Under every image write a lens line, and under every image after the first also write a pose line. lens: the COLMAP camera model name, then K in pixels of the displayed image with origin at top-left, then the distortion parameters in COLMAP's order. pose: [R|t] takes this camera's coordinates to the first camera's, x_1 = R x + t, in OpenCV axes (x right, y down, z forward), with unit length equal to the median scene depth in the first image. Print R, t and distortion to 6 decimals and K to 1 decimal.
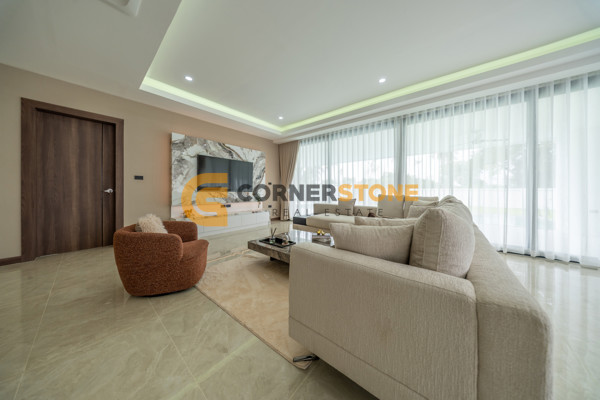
lens RADIAL K [[176.1, 0, 298.8], [0, 176.1, 191.6], [0, 0, 1]] dist [0.000391, -0.001017]
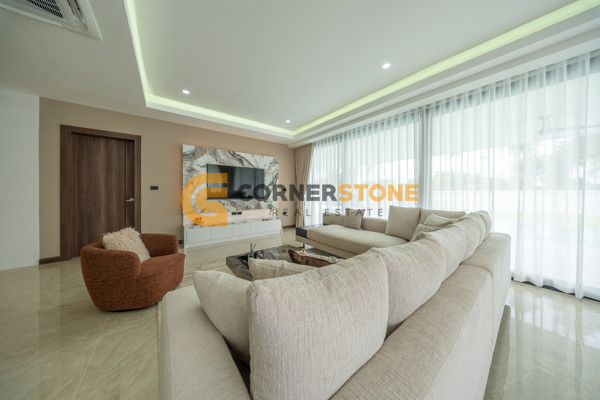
lens RADIAL K [[176.1, 0, 301.9], [0, 176.1, 194.5], [0, 0, 1]] dist [0.000391, -0.001017]
pose [[0.979604, -0.002811, -0.200918, 0.195723], [0.004383, 0.999963, 0.007381, -0.037918], [0.200890, -0.008111, 0.979580, 0.098173]]
